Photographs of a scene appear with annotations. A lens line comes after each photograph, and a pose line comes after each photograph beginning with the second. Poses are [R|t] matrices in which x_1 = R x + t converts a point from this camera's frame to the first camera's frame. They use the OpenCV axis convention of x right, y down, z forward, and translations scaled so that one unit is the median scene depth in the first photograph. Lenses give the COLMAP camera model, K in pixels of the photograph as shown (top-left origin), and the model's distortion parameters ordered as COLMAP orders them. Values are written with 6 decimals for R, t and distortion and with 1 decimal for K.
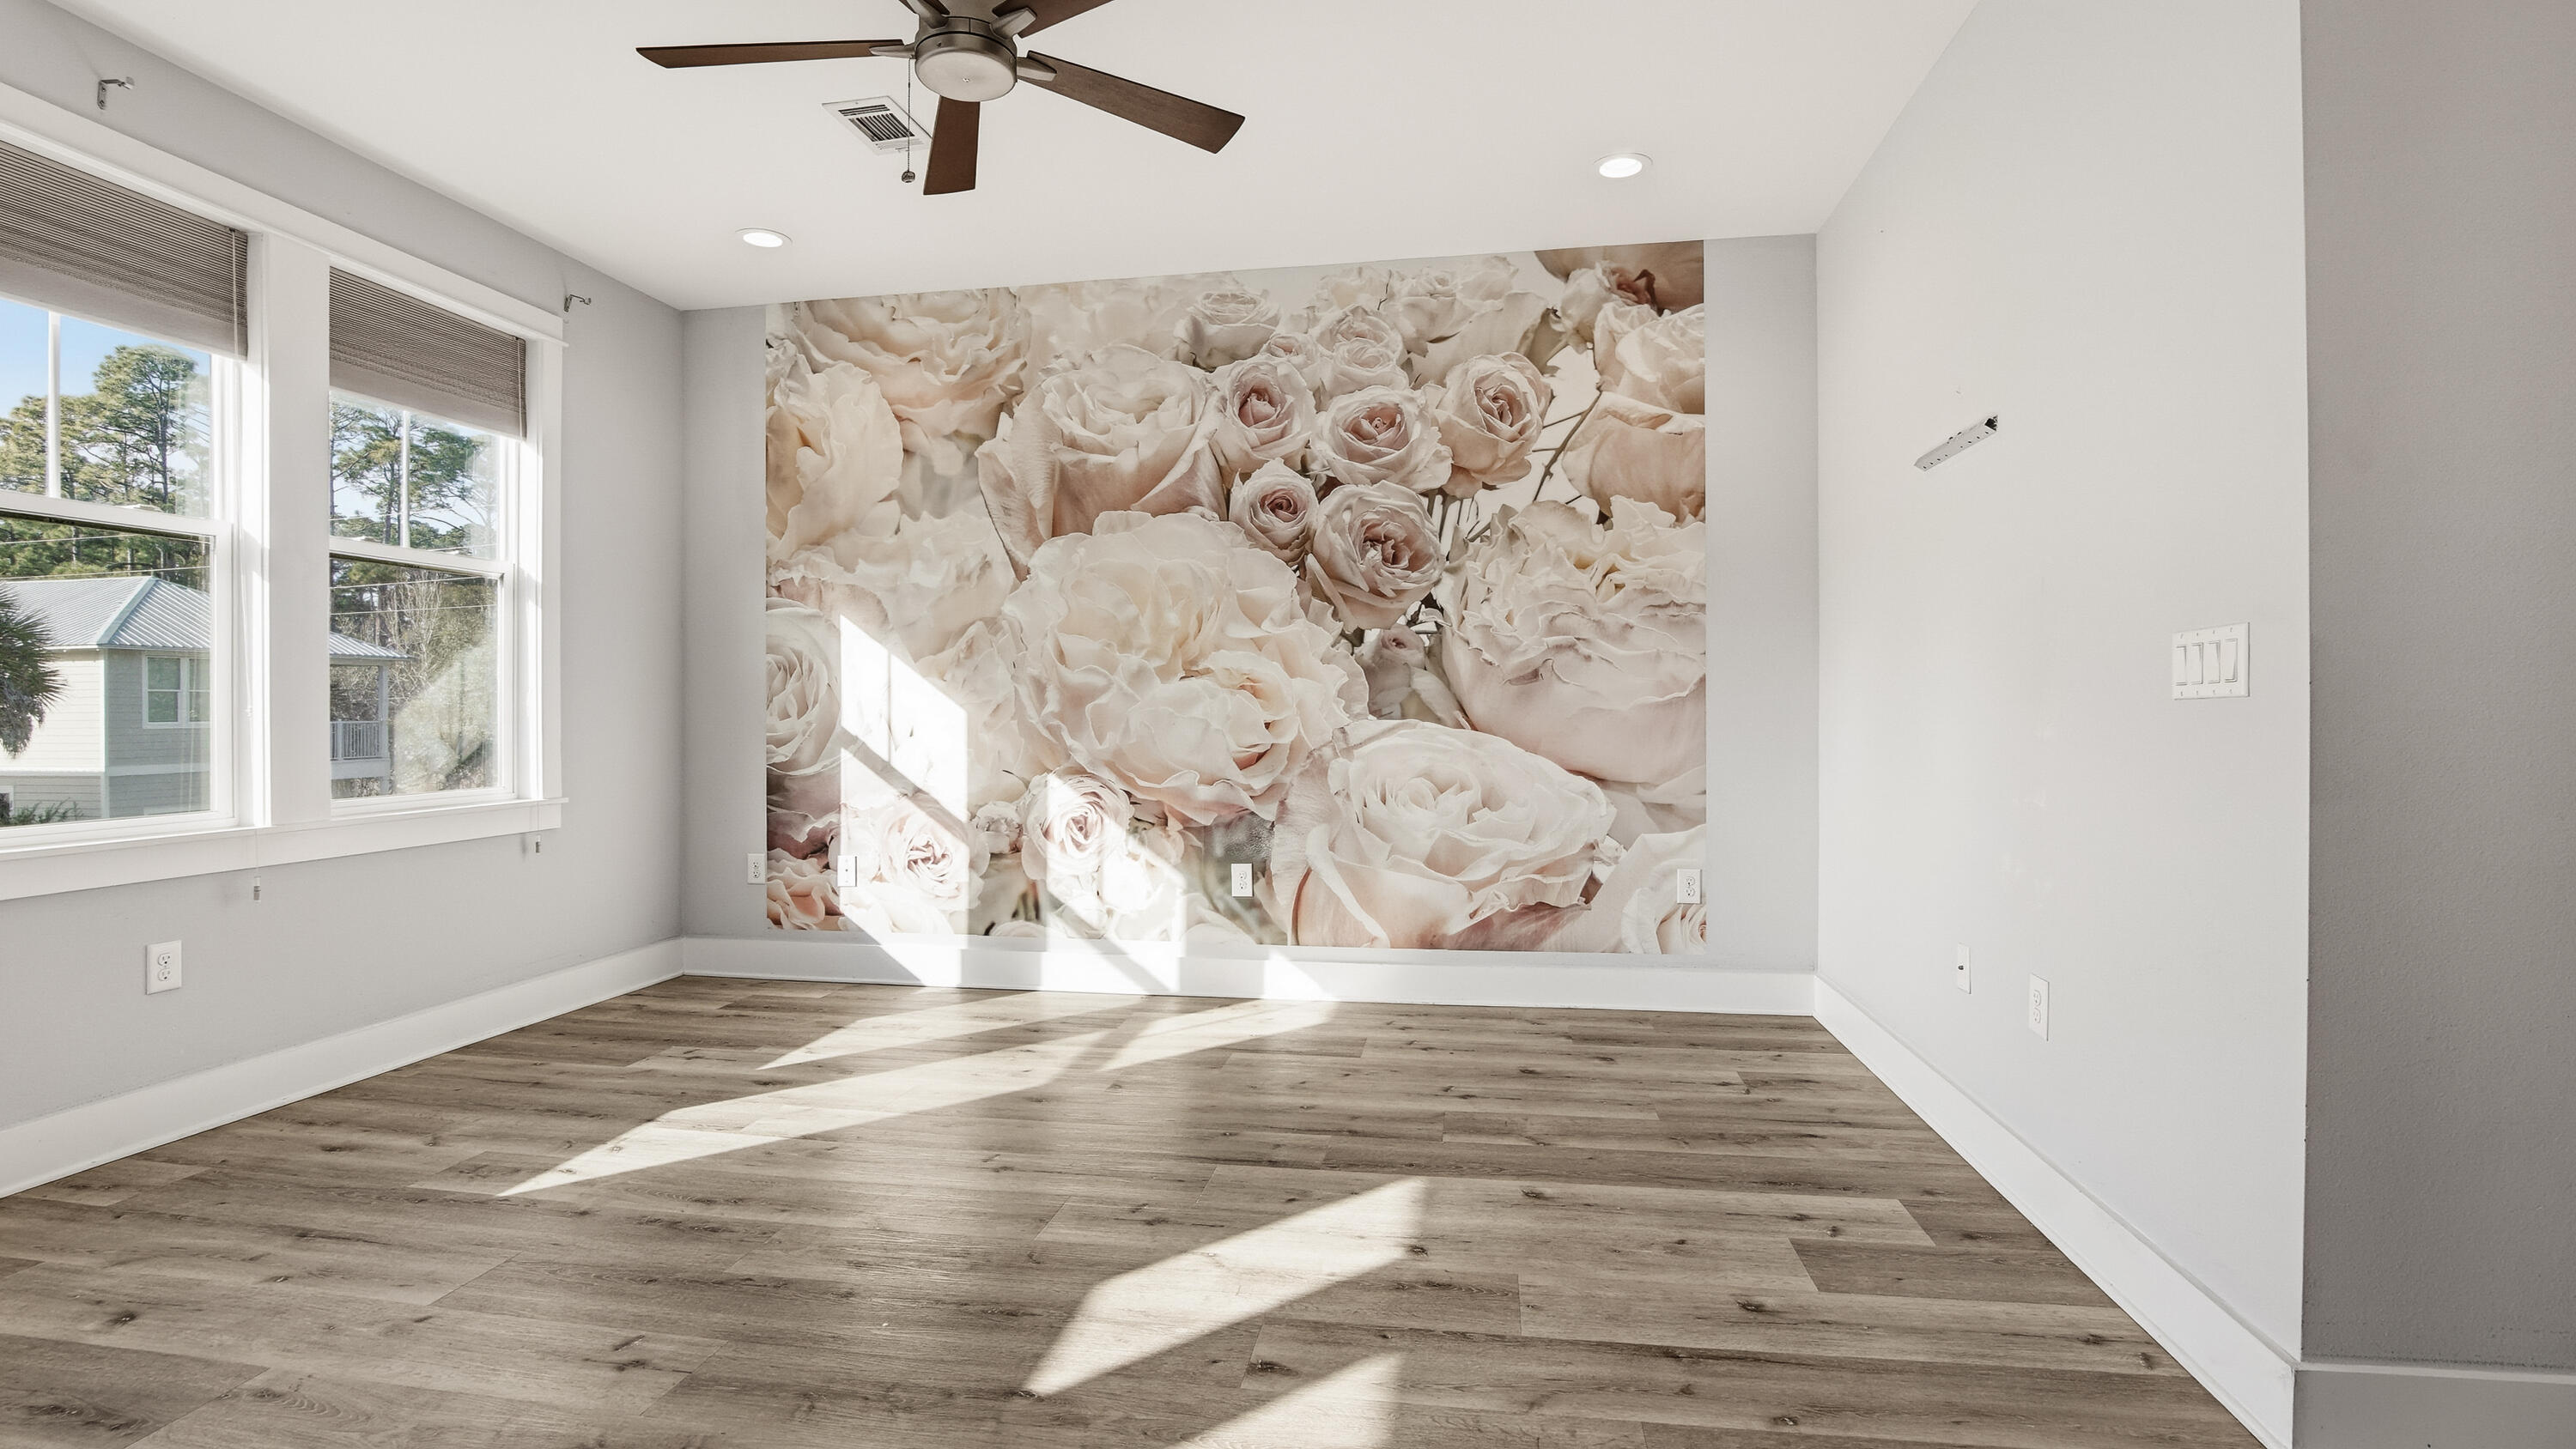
lens RADIAL K [[1172.4, 0, 1291.6], [0, 1172.4, 711.6], [0, 0, 1]] dist [-0.038126, 0.008252]
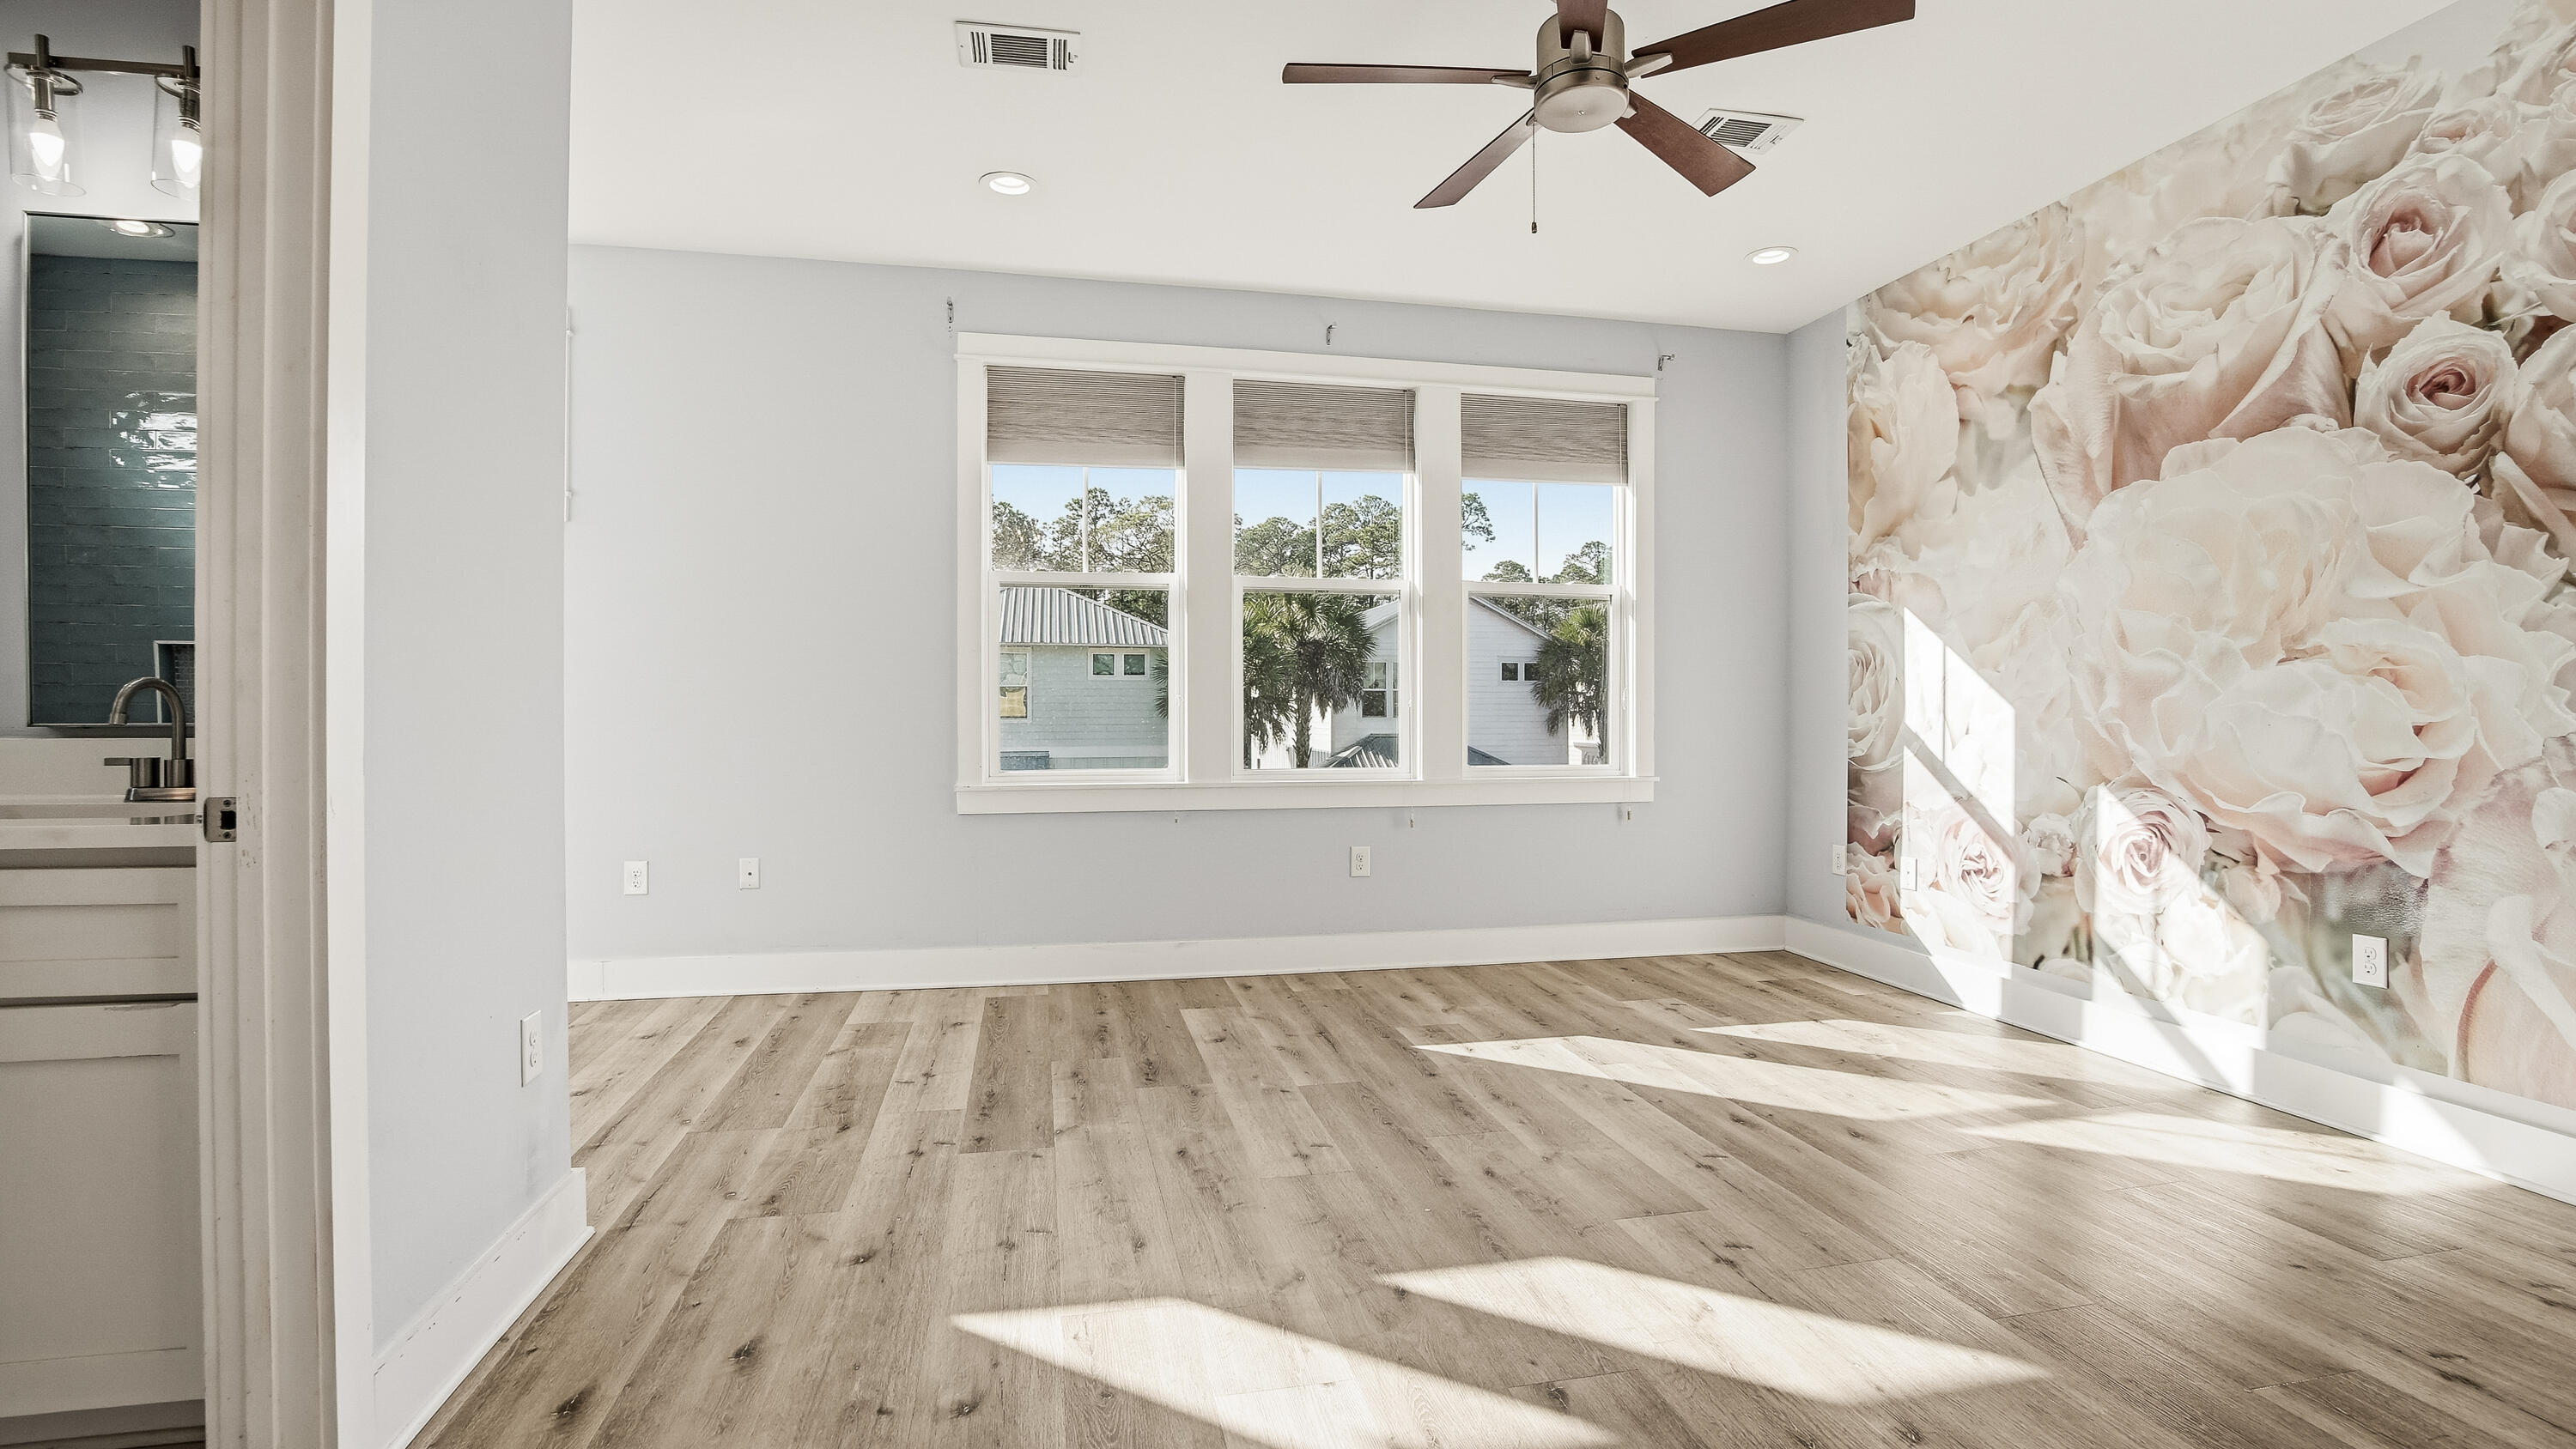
lens RADIAL K [[1172.4, 0, 1283.7], [0, 1172.4, 714.1], [0, 0, 1]] dist [-0.038126, 0.008252]
pose [[0.362201, 0.009162, -0.932055, 0.344843], [-0.002539, 0.999958, 0.008843, -0.001048], [0.932096, -0.000836, 0.362209, 0.191864]]
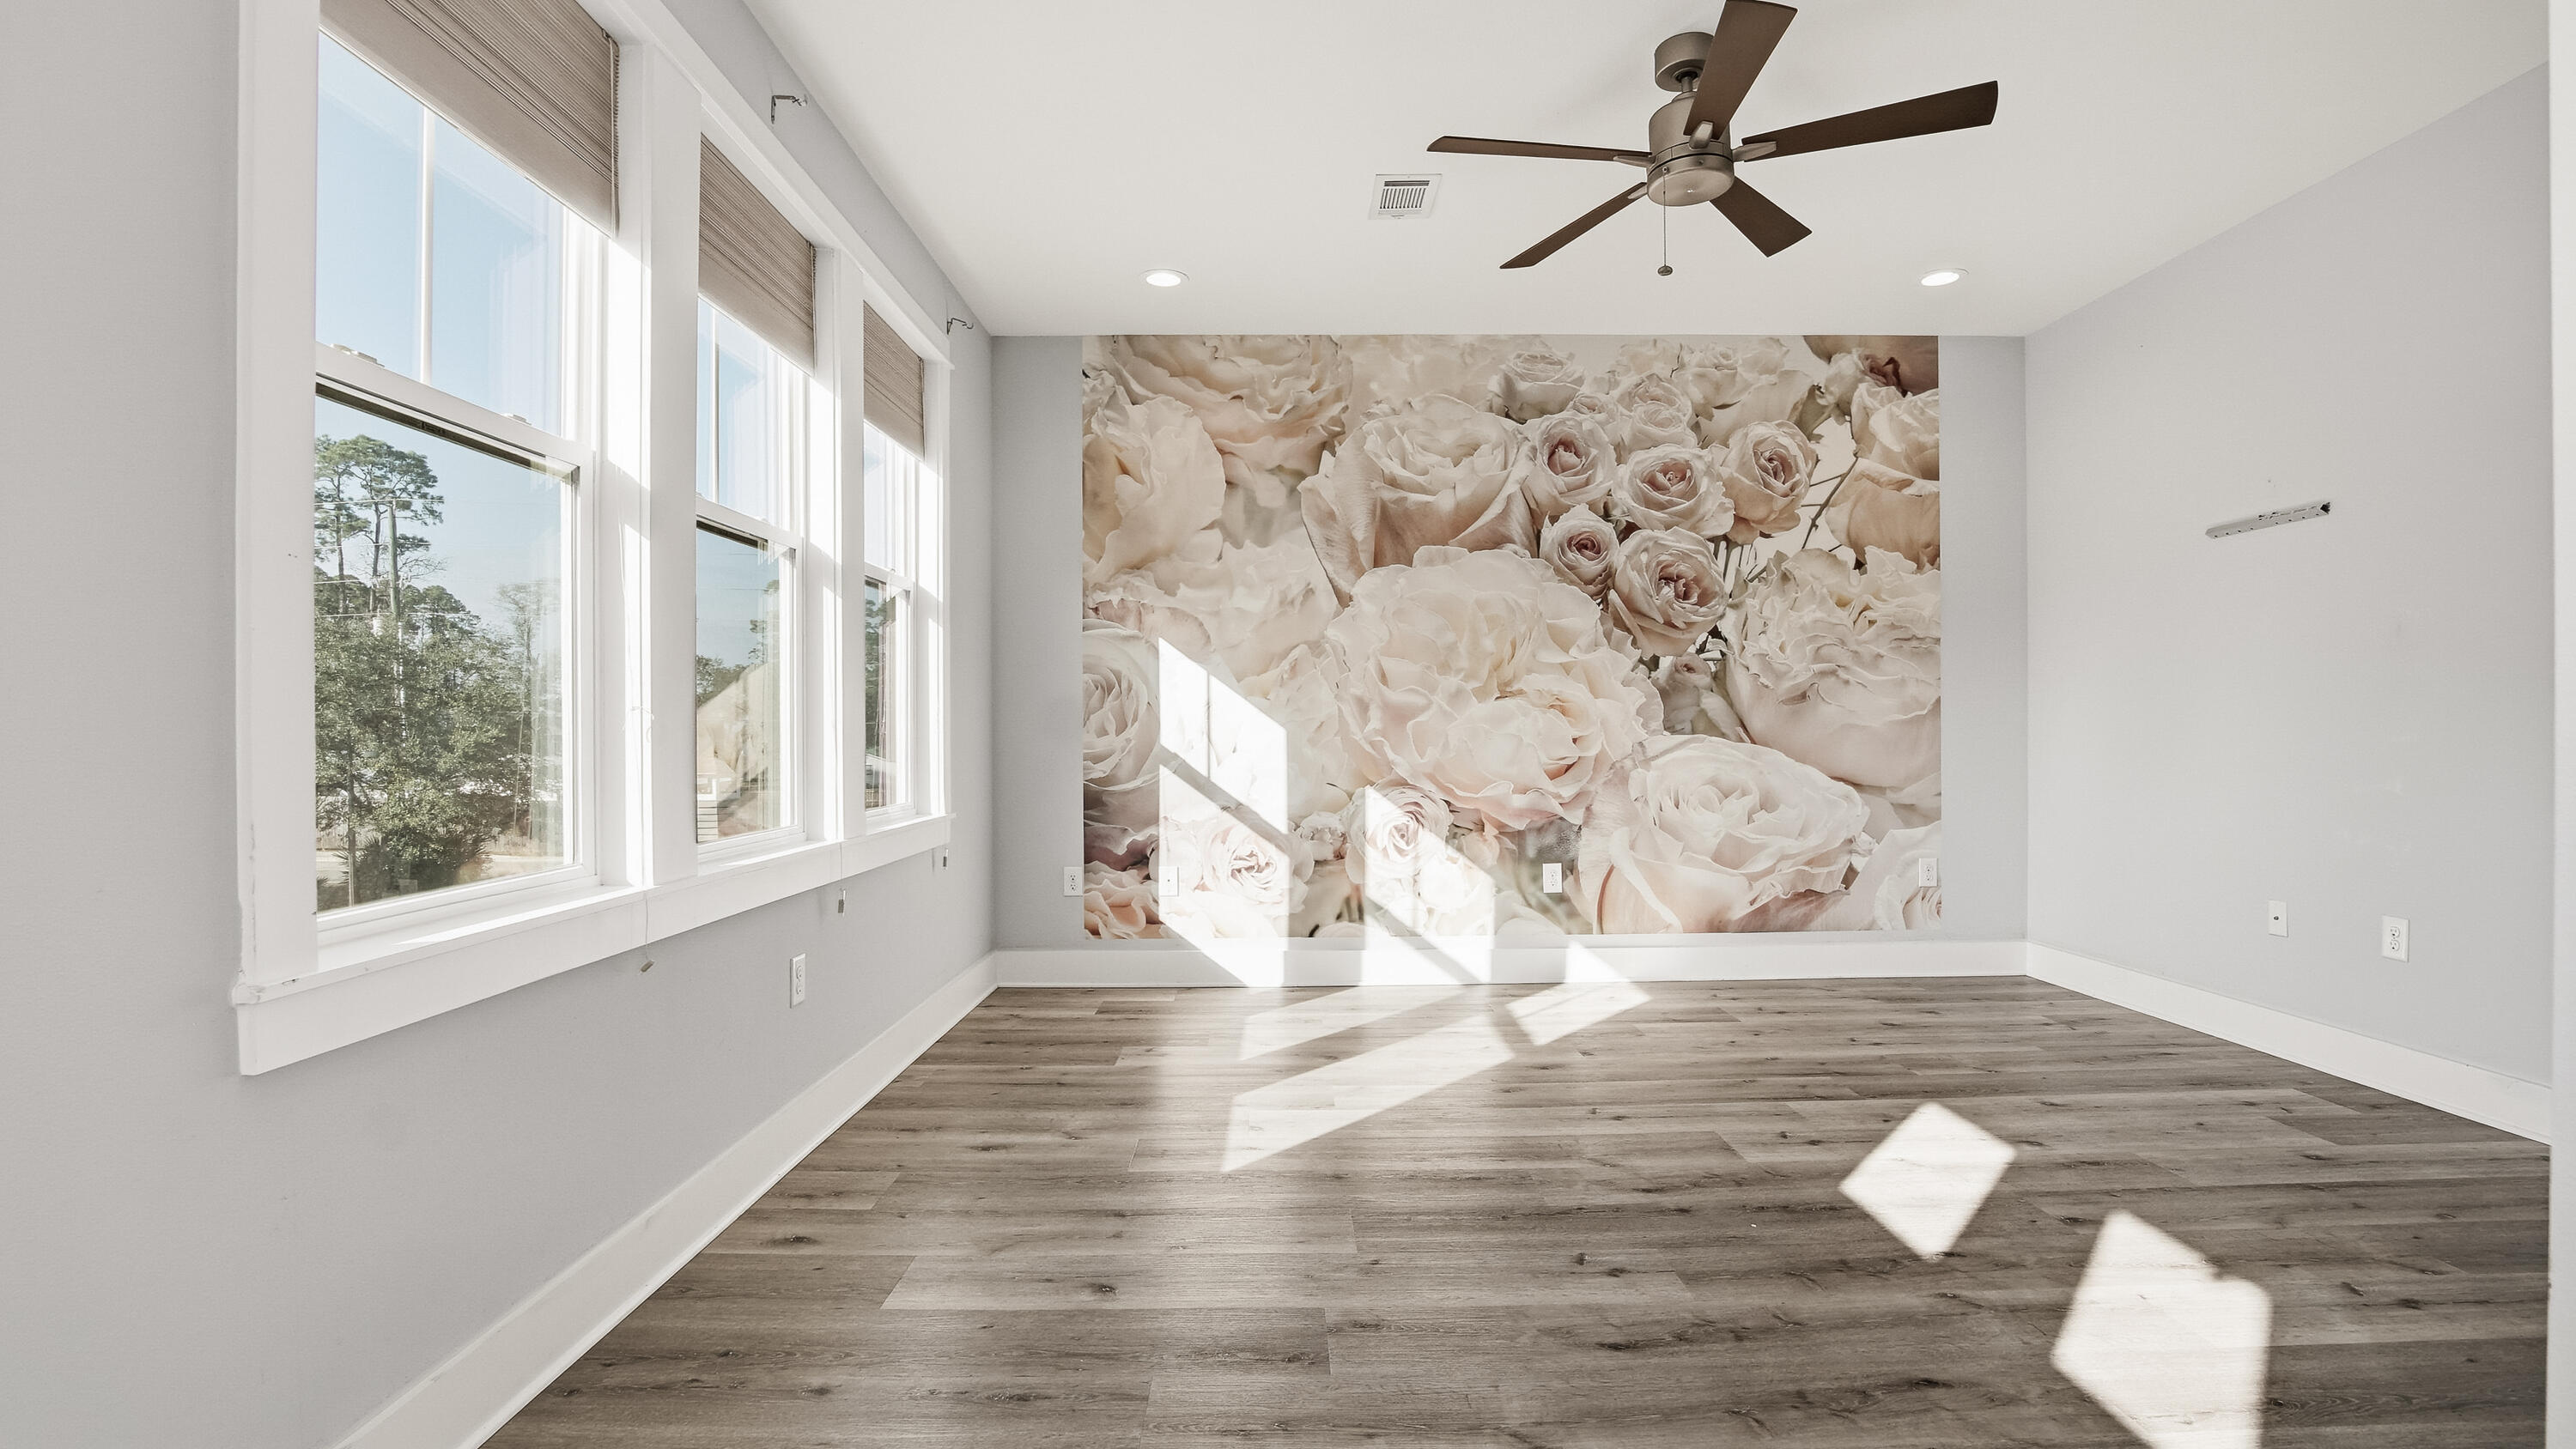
lens RADIAL K [[1172.4, 0, 1301.1], [0, 1172.4, 726.4], [0, 0, 1]] dist [-0.038126, 0.008252]
pose [[0.984849, -0.001497, 0.173406, -0.484014], [0.002006, 0.999994, -0.002760, 0.001071], [-0.173401, 0.003066, 0.984847, -0.063072]]
